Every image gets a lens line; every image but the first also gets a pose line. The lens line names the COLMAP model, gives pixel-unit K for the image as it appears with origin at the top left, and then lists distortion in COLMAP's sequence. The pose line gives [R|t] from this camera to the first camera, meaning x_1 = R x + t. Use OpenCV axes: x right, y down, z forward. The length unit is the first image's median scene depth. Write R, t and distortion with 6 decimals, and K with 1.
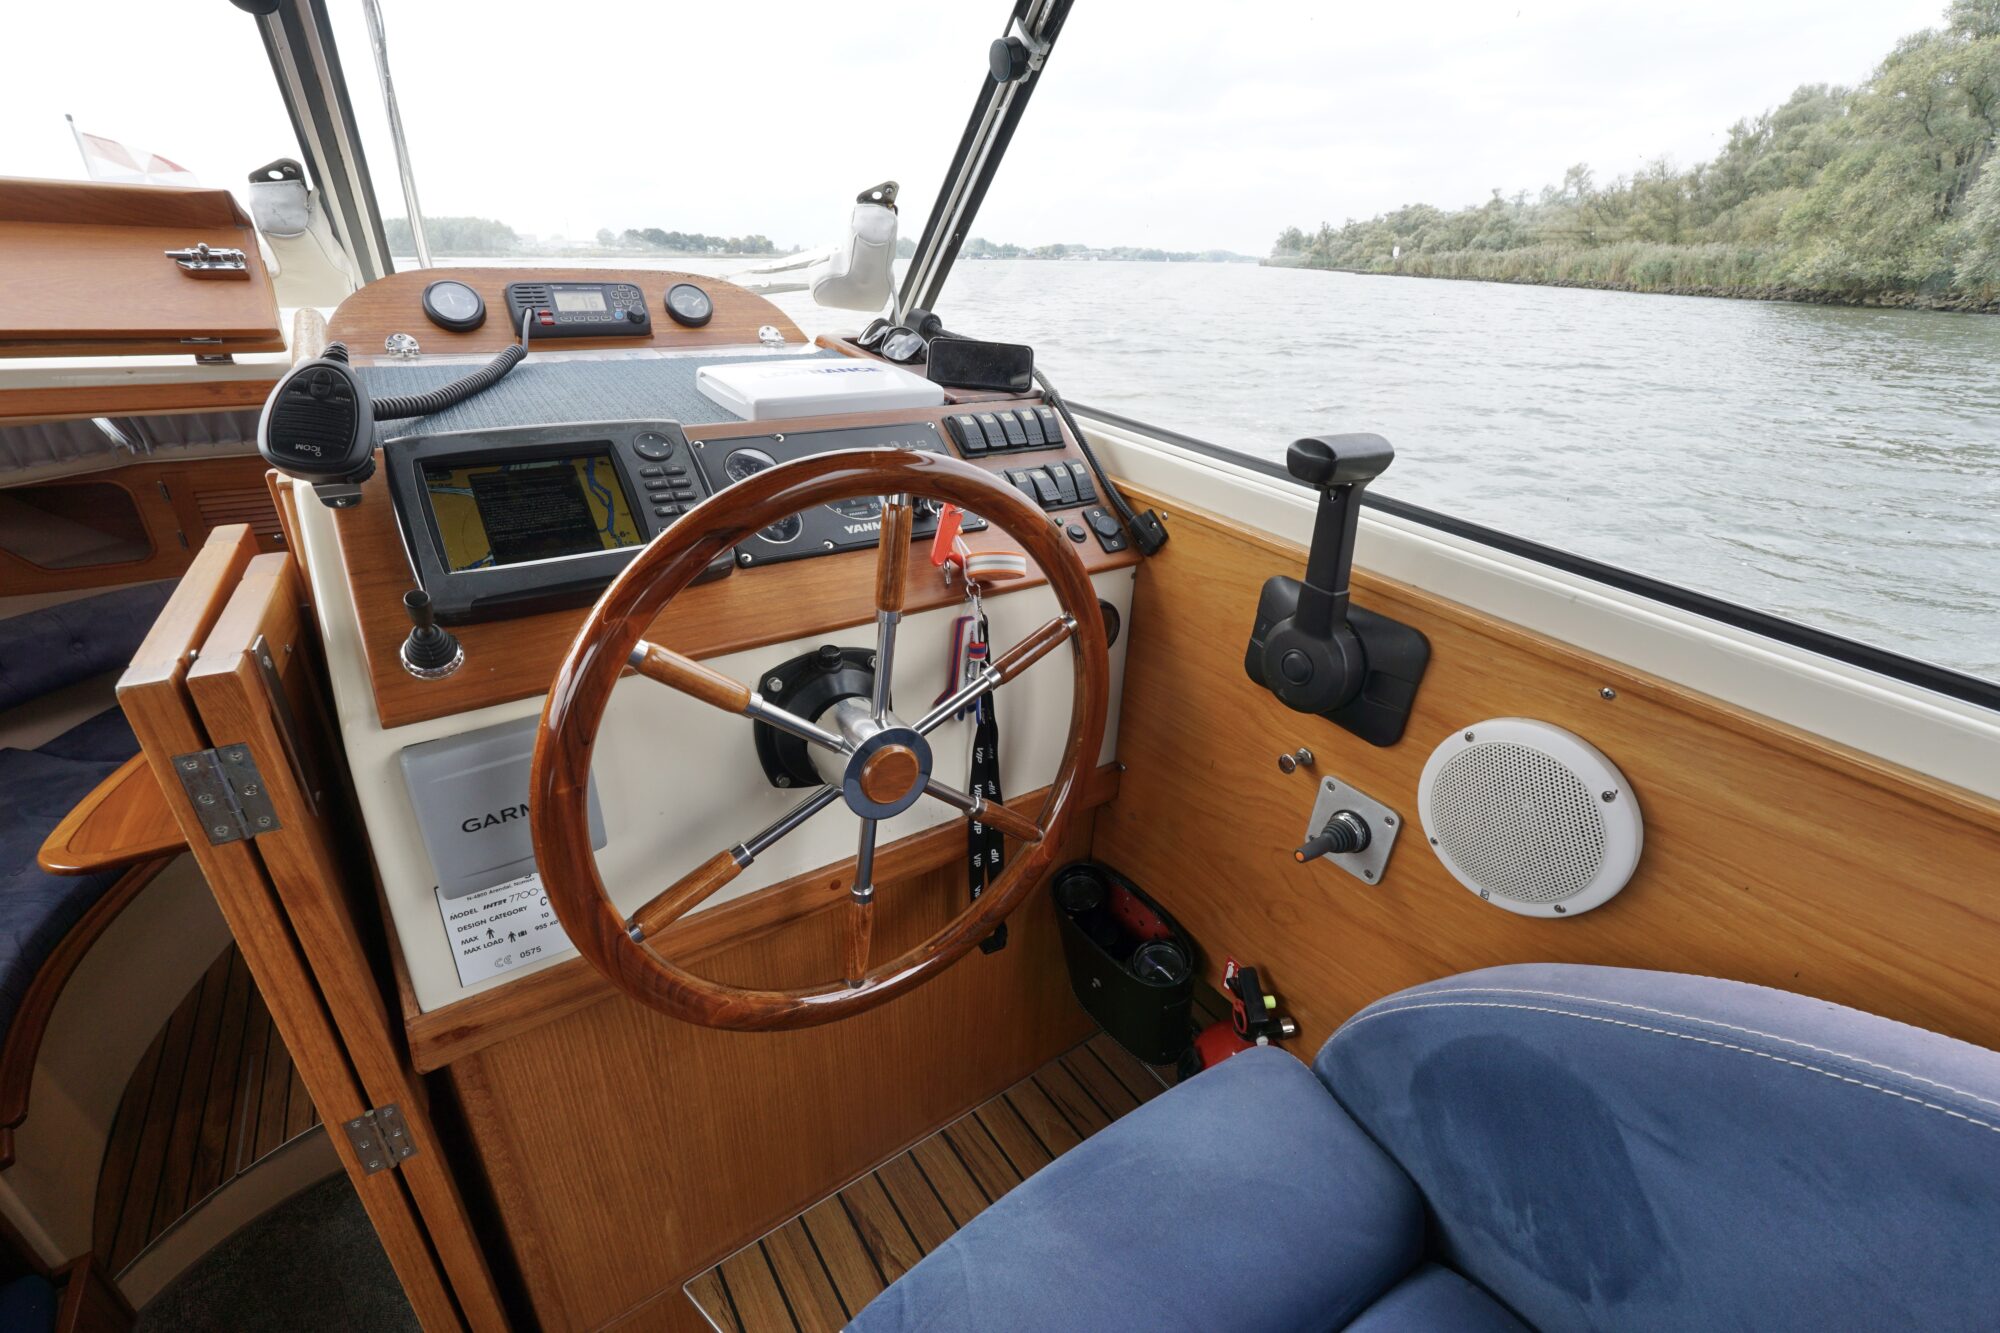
lens RADIAL K [[844.4, 0, 998.3], [0, 844.4, 666.2], [0, 0, 1]] dist [-0.019167, 0.008174]
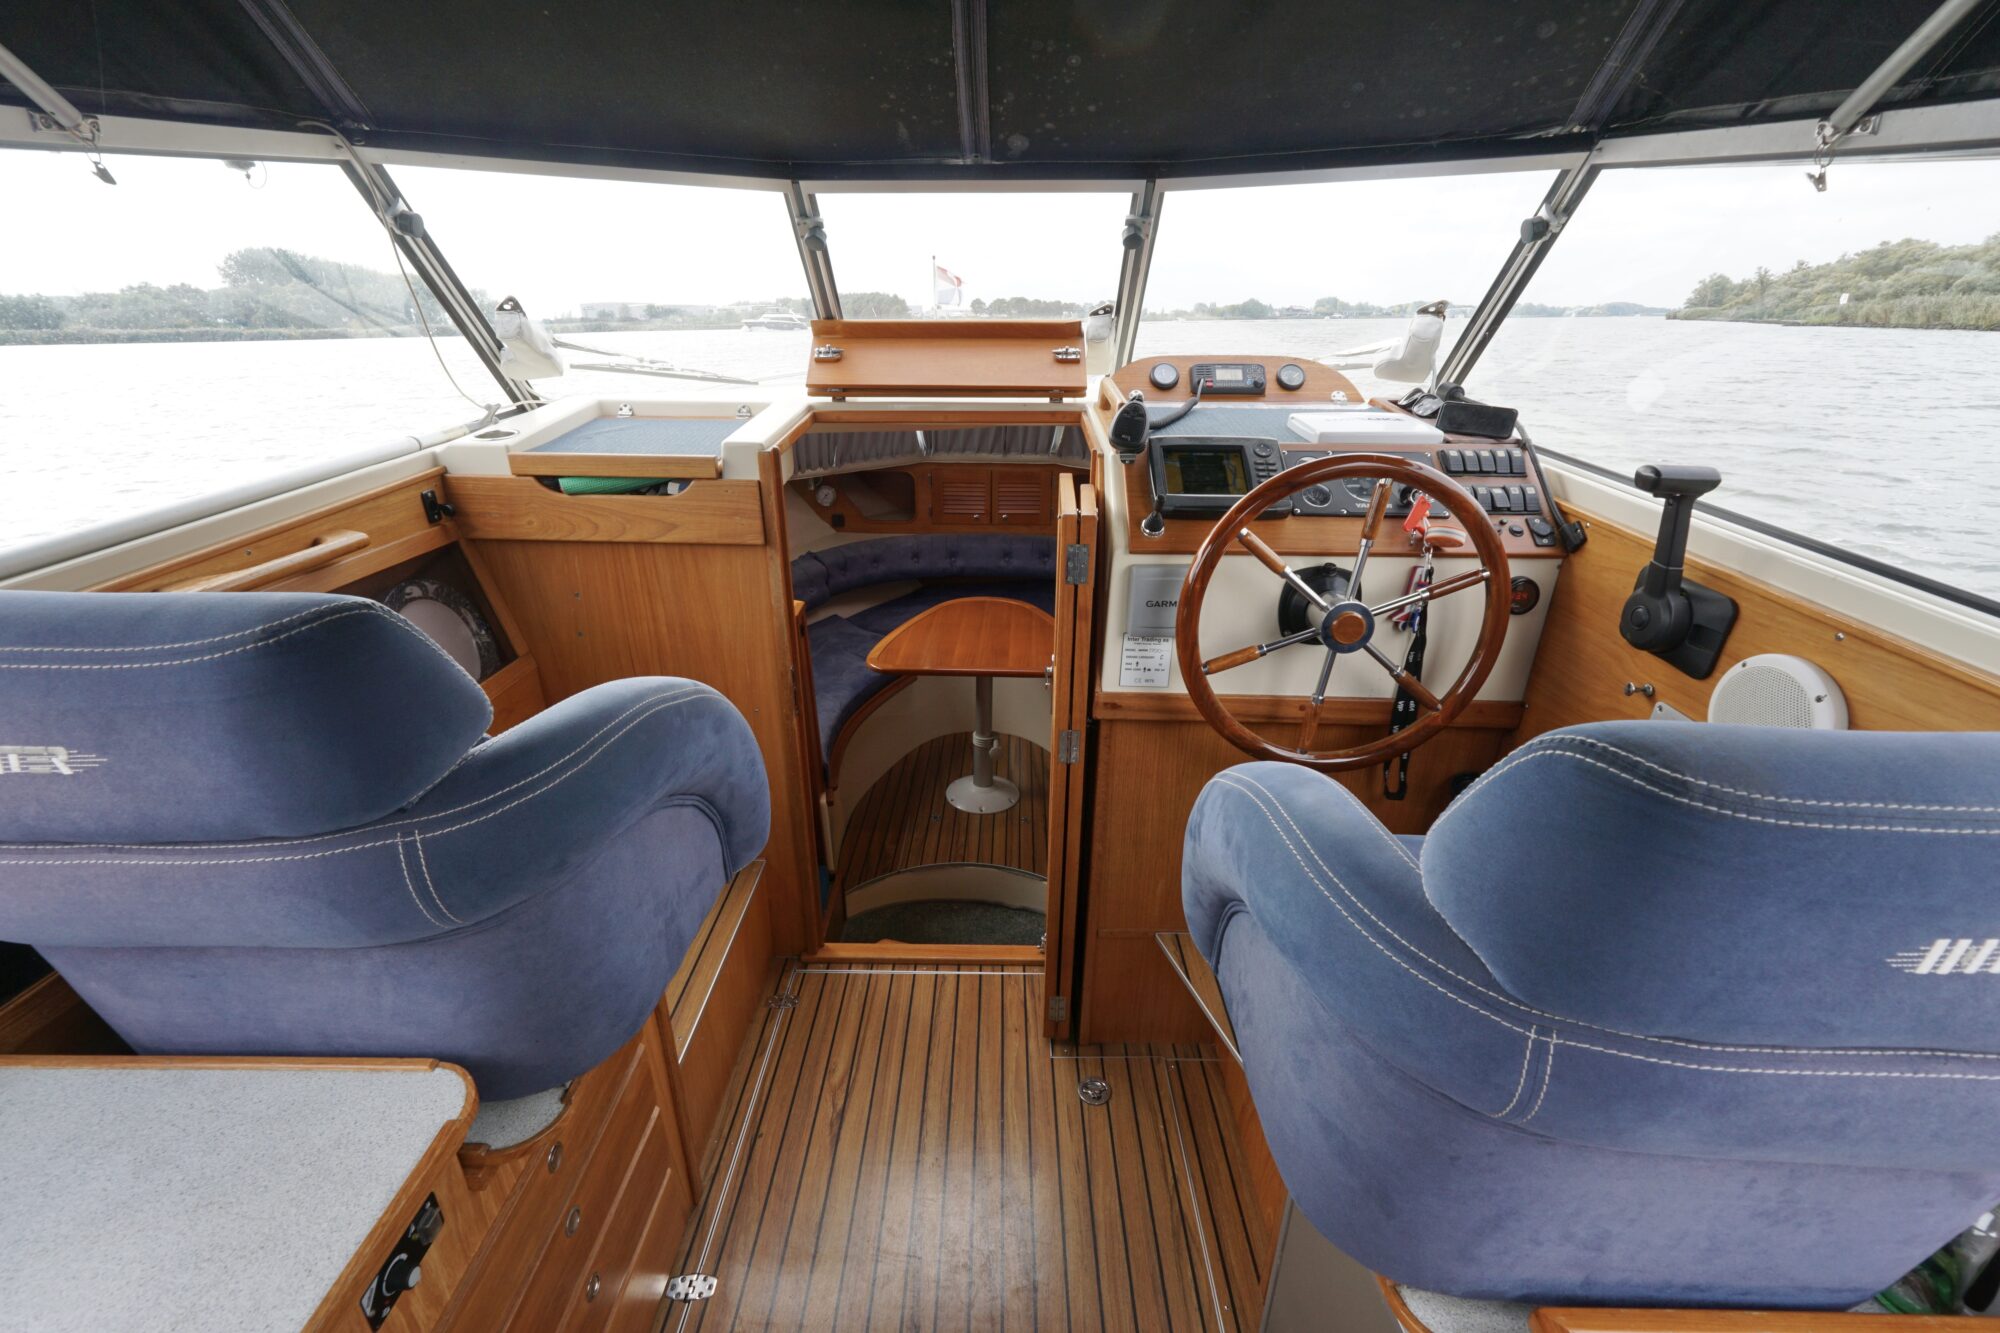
lens RADIAL K [[844.4, 0, 998.3], [0, 844.4, 666.2], [0, 0, 1]] dist [-0.019167, 0.008174]
pose [[0.812980, 0.197704, -0.547701, 0.214861], [-0.231672, 0.972767, 0.007258, 0.289863], [0.534221, 0.120987, 0.836642, -0.741309]]
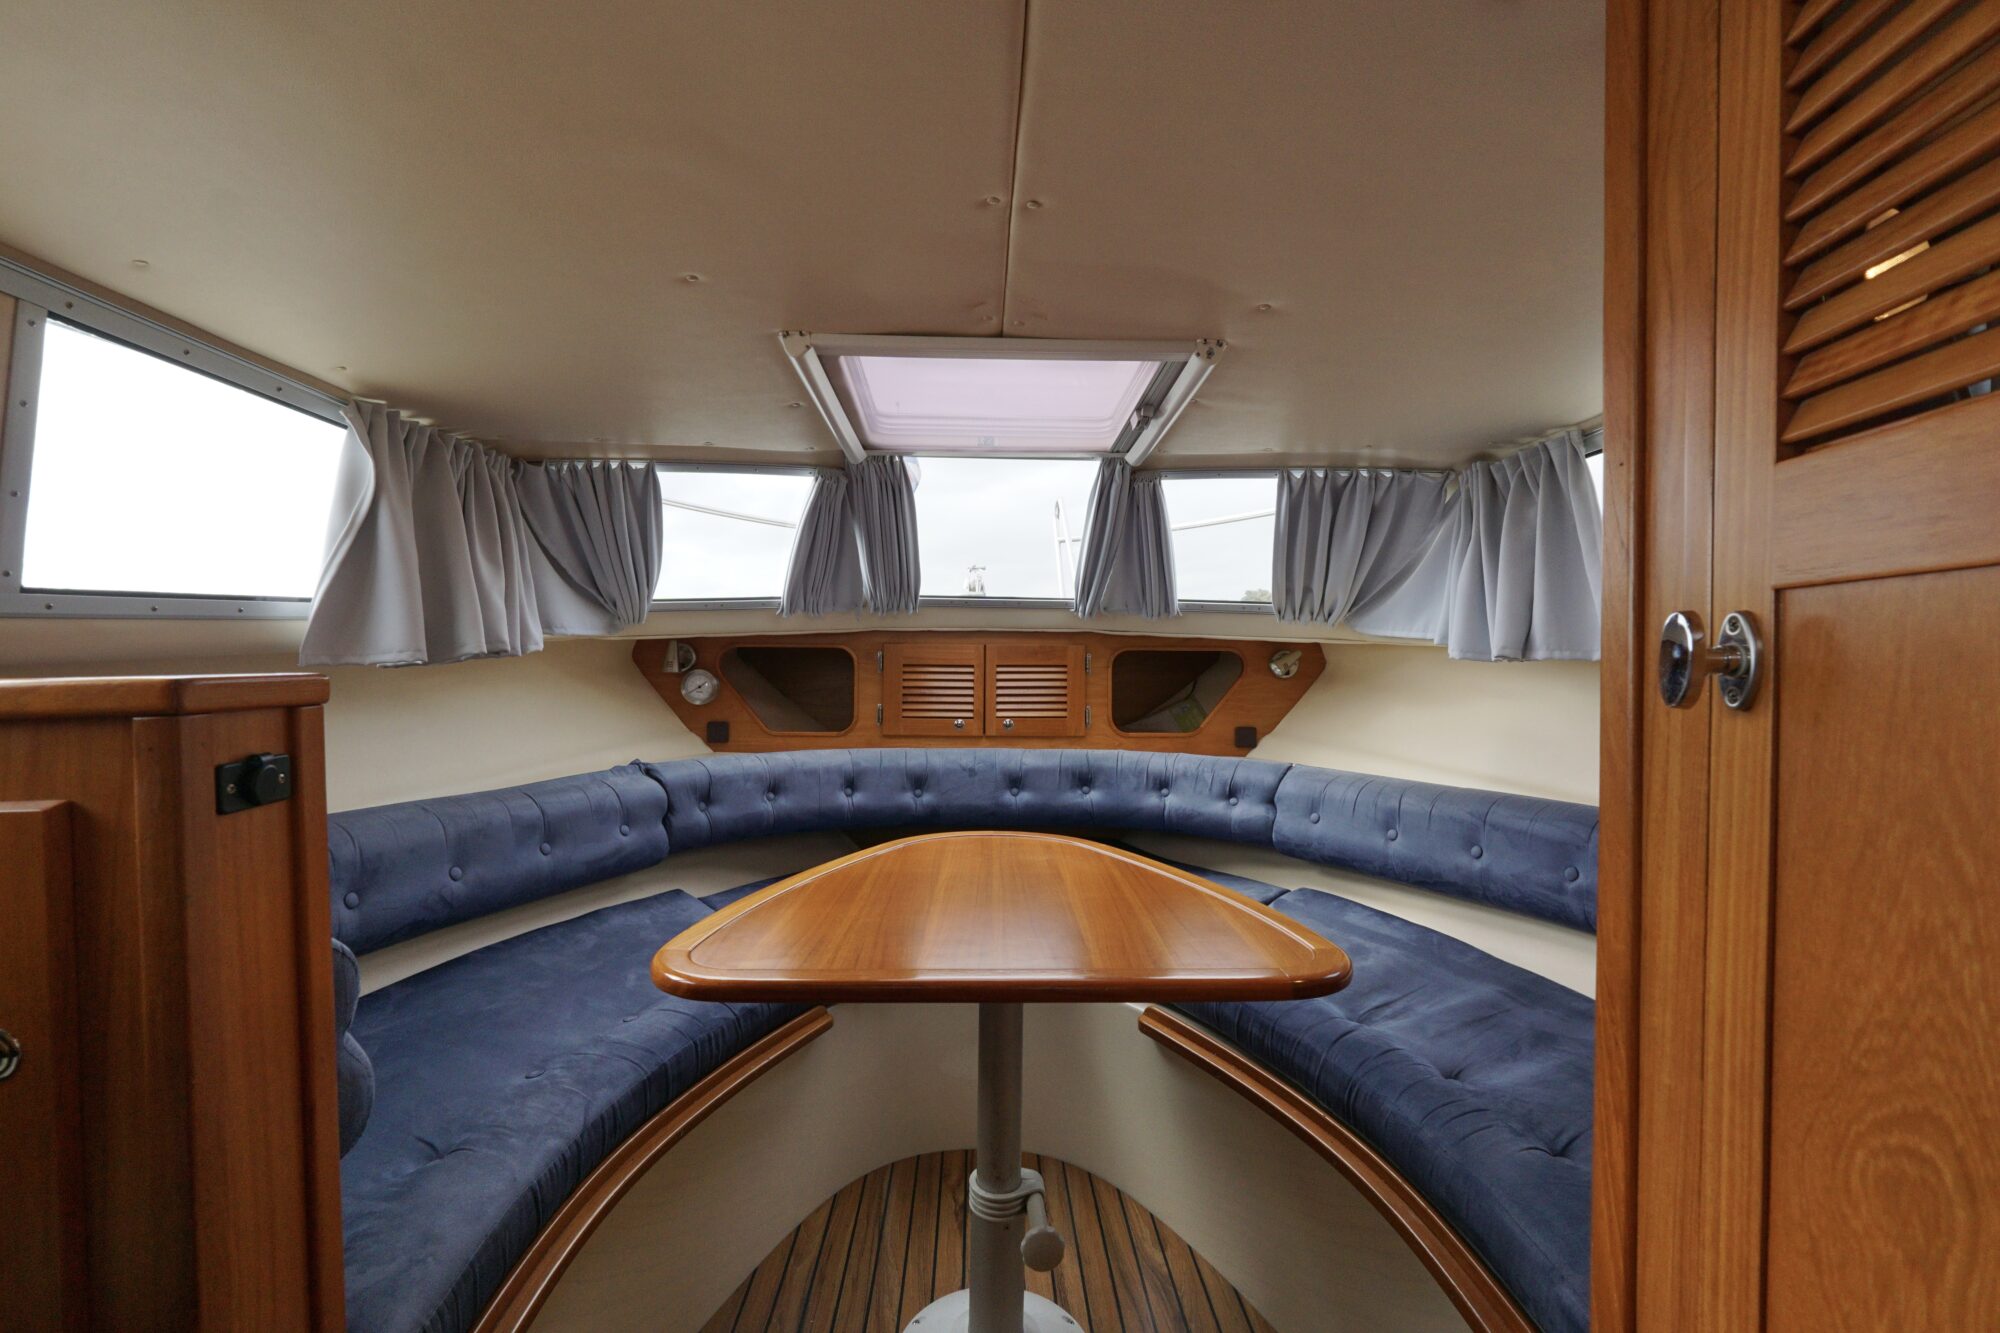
lens RADIAL K [[841.8, 0, 999.0], [0, 841.8, 666.9], [0, 0, 1]] dist [-0.018056, 0.007463]
pose [[0.840006, -0.030644, -0.541710, -1.090790], [-0.211189, 0.901203, -0.378461, 0.387476], [0.499789, 0.432313, 0.750545, 1.045880]]
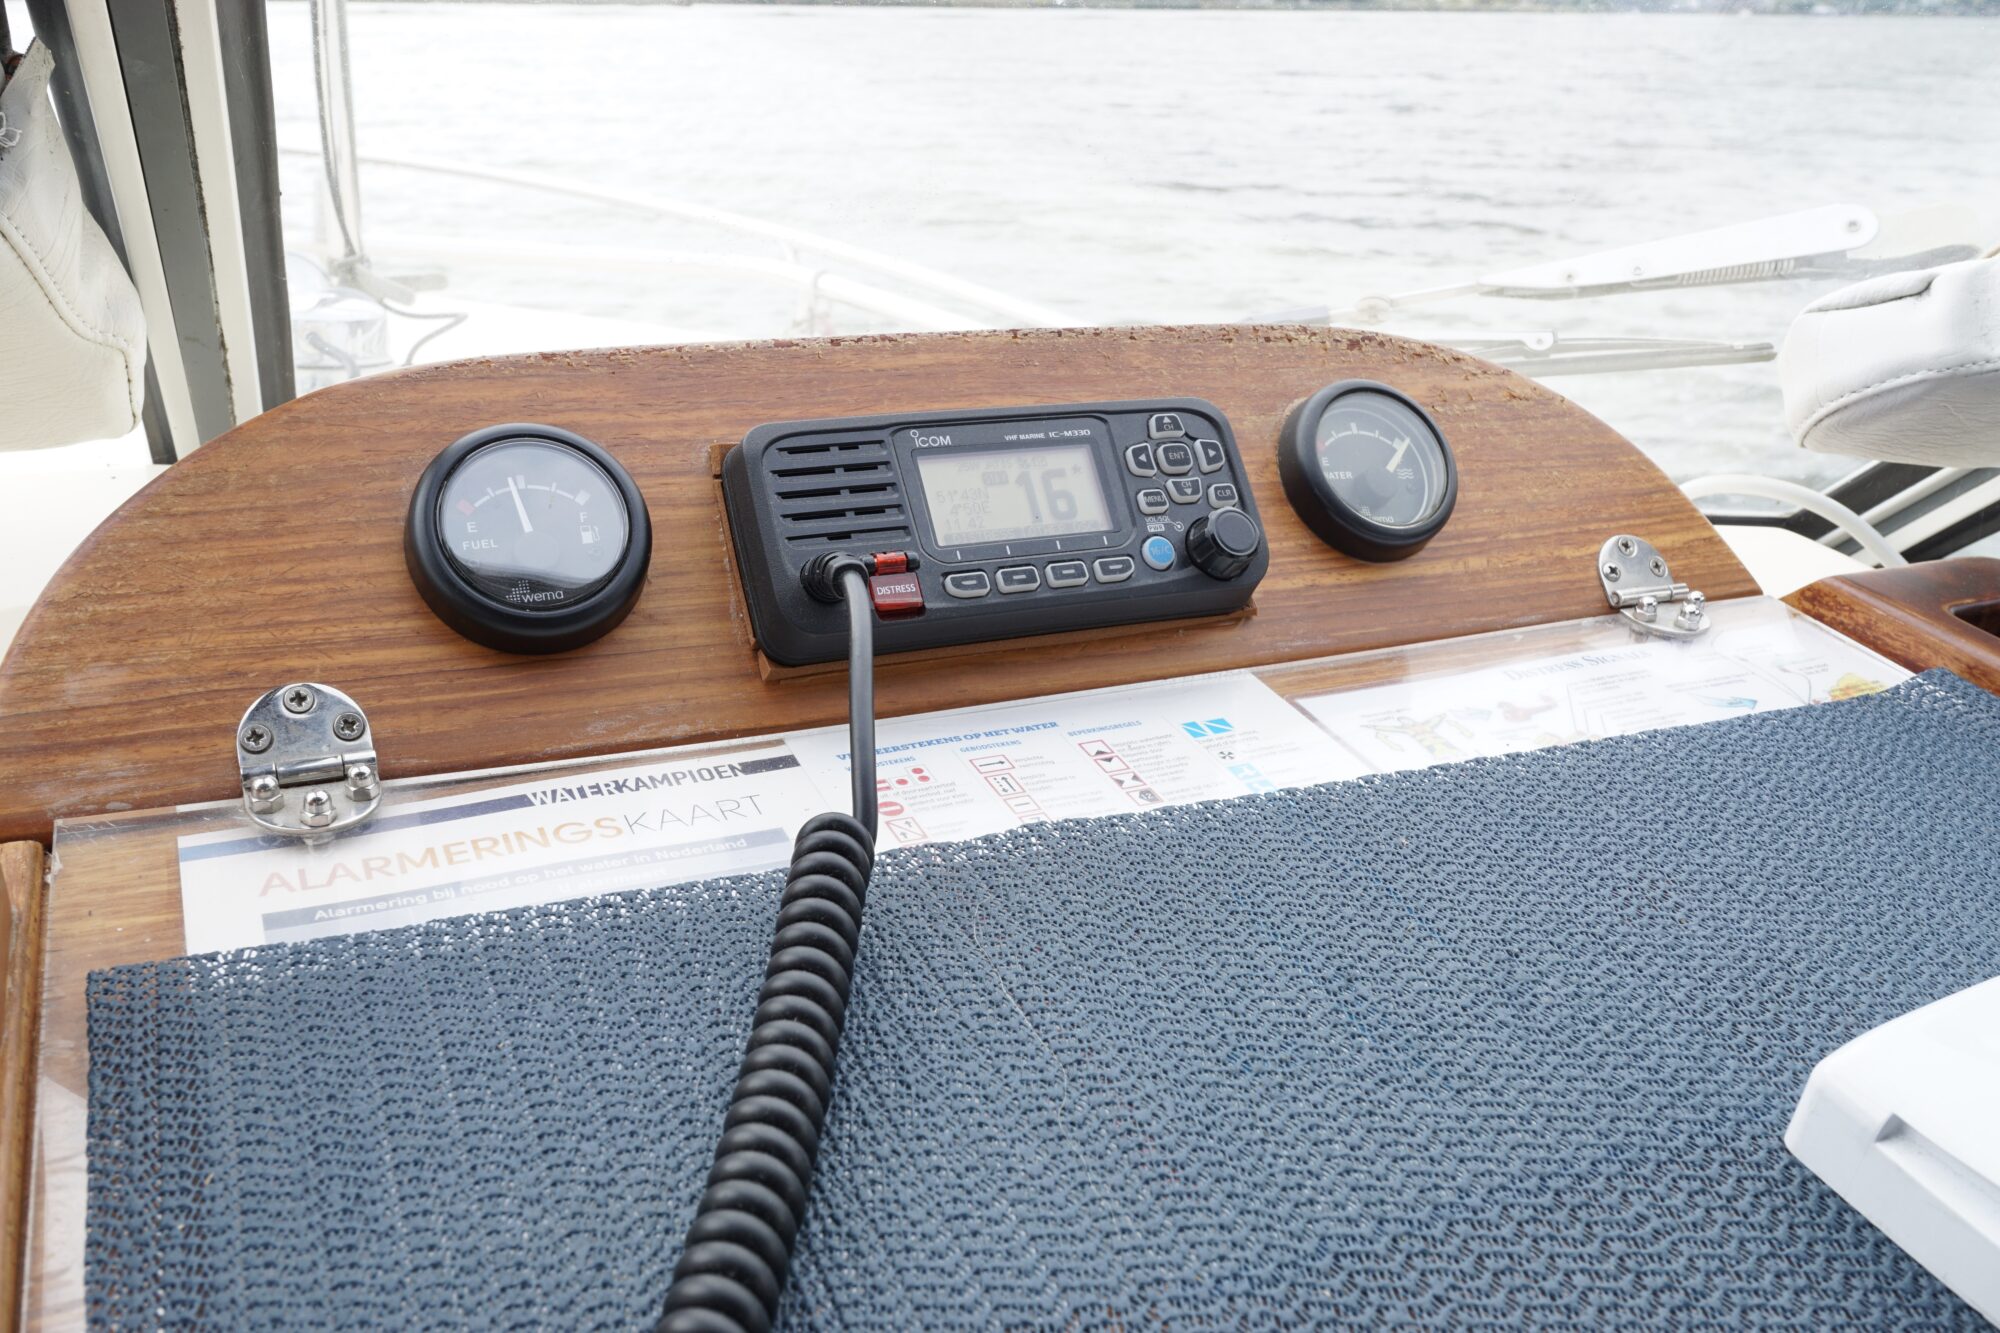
lens RADIAL K [[1714.9, 0, 1000.0], [0, 1714.9, 666.5], [0, 0, 1]] dist [0.001066, 0.000106]
pose [[0.986405, 0.075358, -0.146038, -0.501459], [-0.086977, 0.993393, -0.074876, -0.410150], [0.139431, 0.086560, 0.986441, 0.620827]]
